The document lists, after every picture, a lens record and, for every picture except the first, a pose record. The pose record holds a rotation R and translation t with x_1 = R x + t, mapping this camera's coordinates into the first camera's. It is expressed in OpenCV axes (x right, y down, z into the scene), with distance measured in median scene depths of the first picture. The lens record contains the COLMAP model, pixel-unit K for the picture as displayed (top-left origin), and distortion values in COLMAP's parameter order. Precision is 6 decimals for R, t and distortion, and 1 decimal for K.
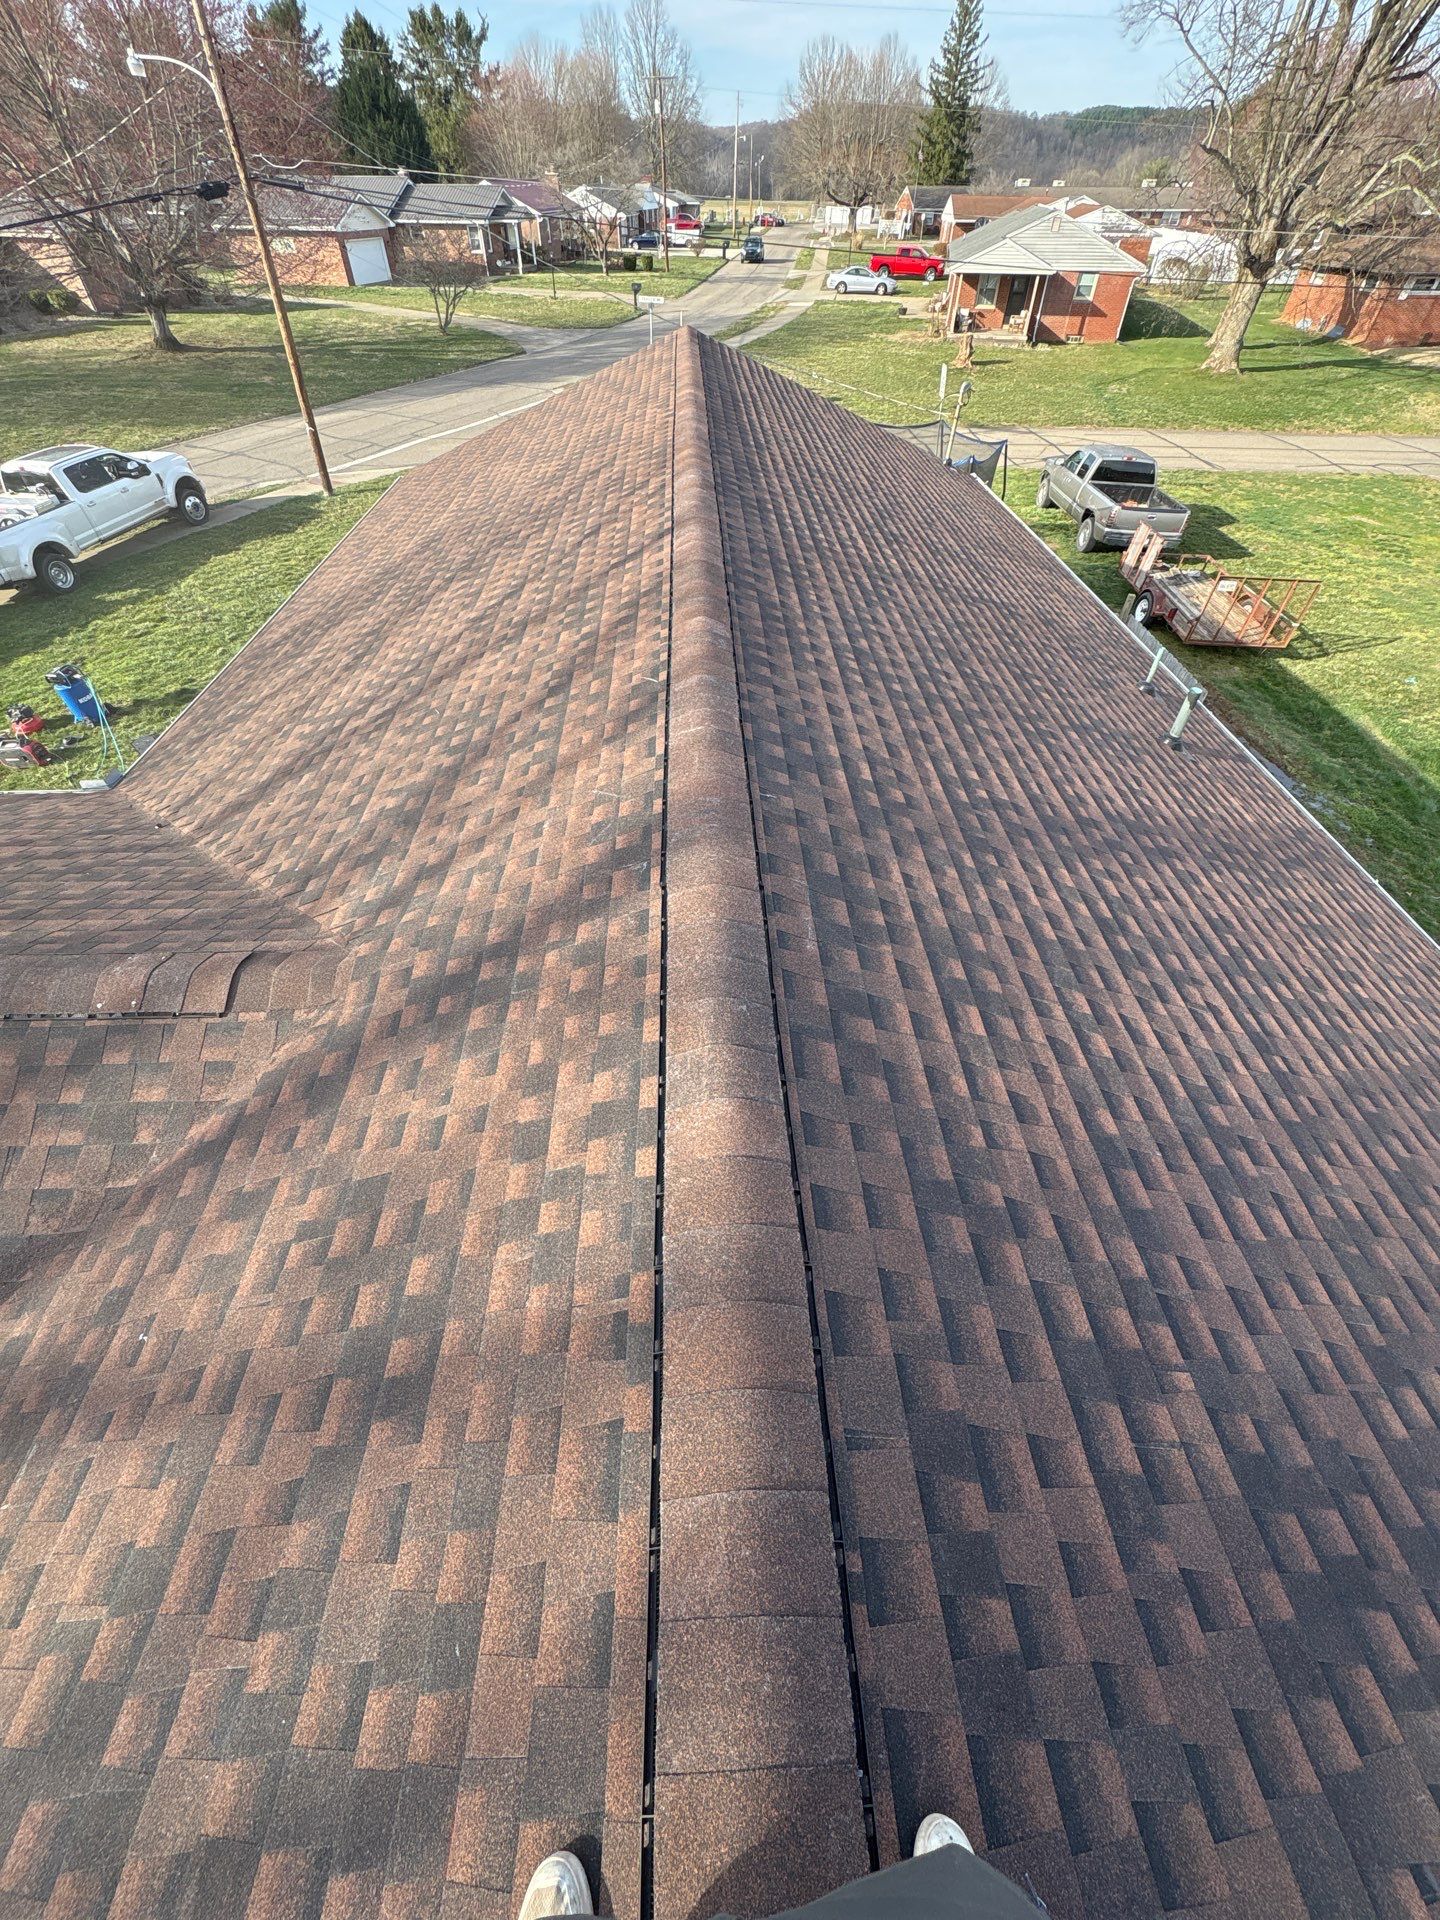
lens RADIAL K [[761.5, 0, 715.7], [0, 761.5, 958.1], [0, 0, 1]] dist [0.001124, -0.000118]
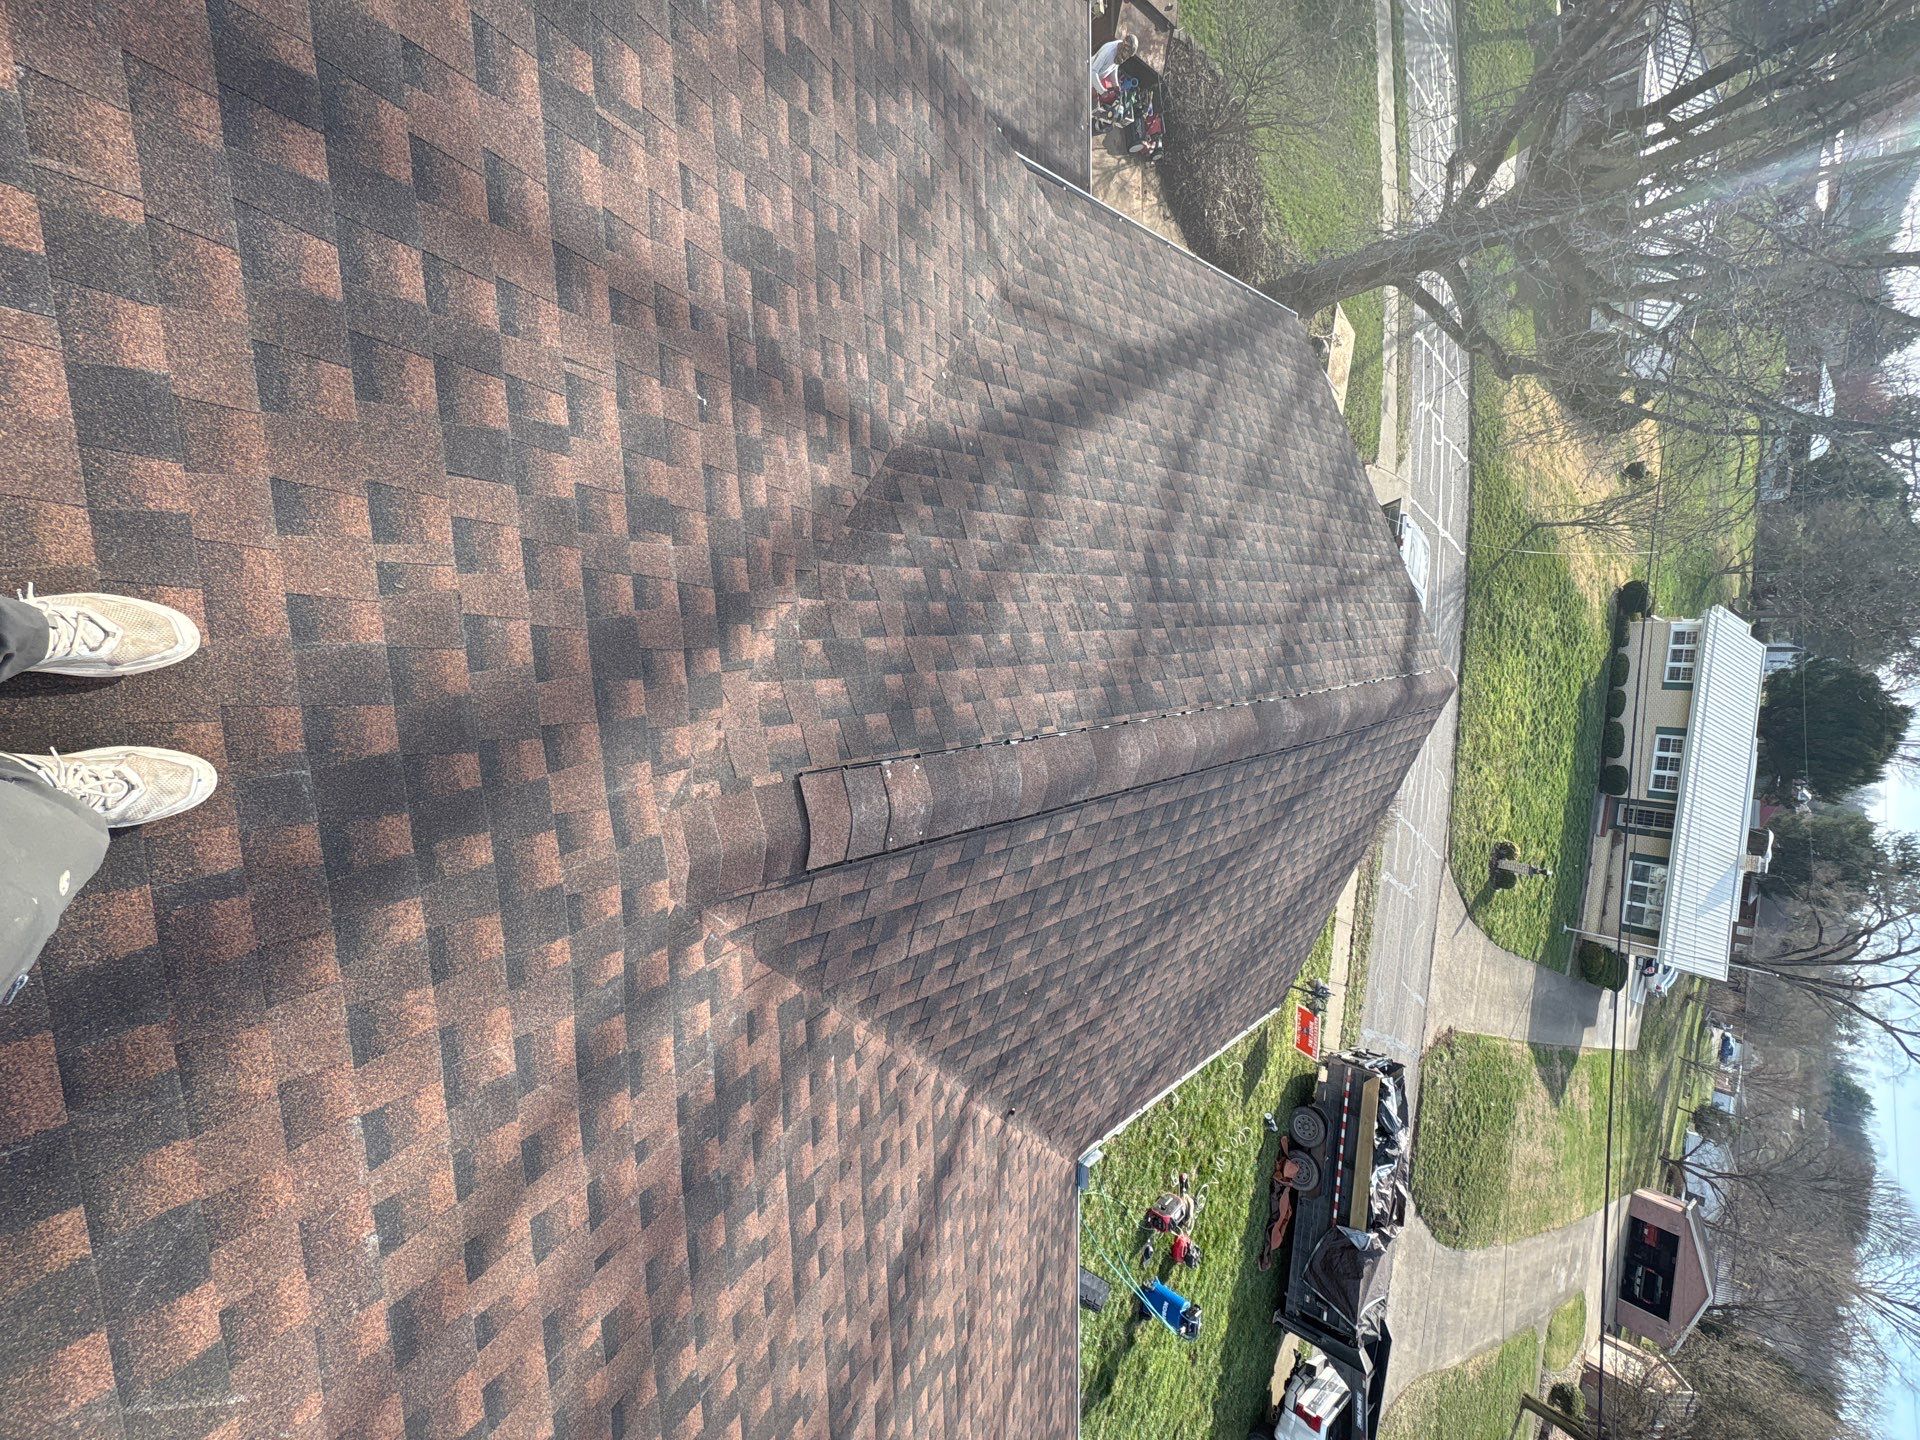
lens RADIAL K [[761.5, 0, 961.3], [0, 761.5, 719.9], [0, 0, 1]] dist [0.001124, -0.000118]
pose [[-0.737128, 0.068256, -0.672297, -0.045648], [-0.471225, -0.765001, 0.438999, -0.070861], [-0.484343, 0.640402, 0.596068, 0.078152]]
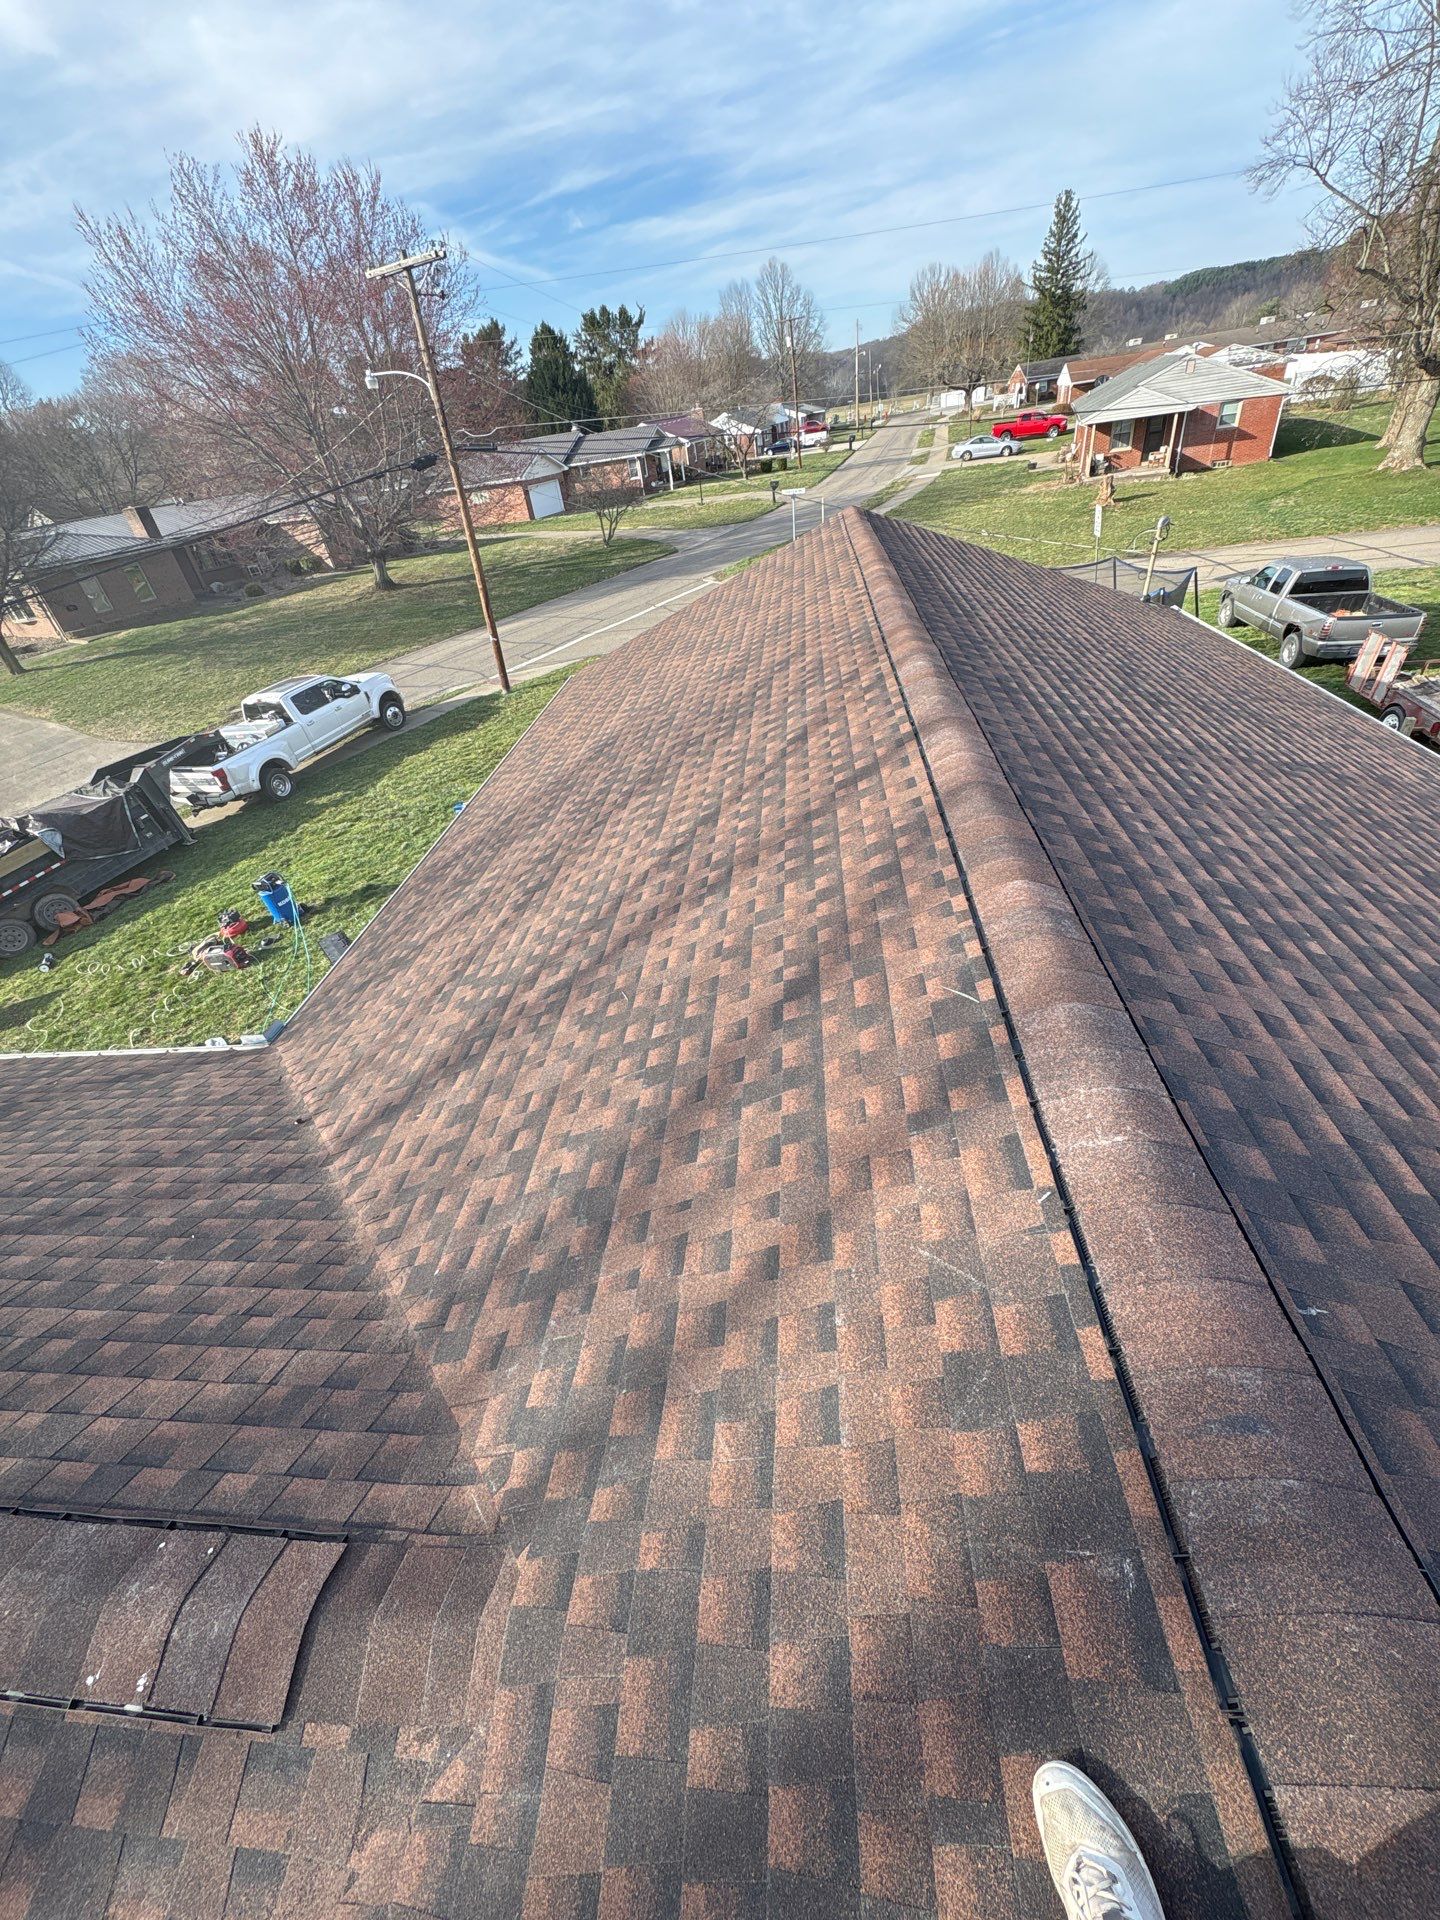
lens RADIAL K [[761.5, 0, 717.3], [0, 761.5, 959.8], [0, 0, 1]] dist [0.001124, -0.000118]
pose [[0.982997, -0.036902, -0.179874, -0.046618], [0.007079, 0.986486, -0.163694, -0.079599], [0.183484, 0.159638, 0.969974, 0.093341]]
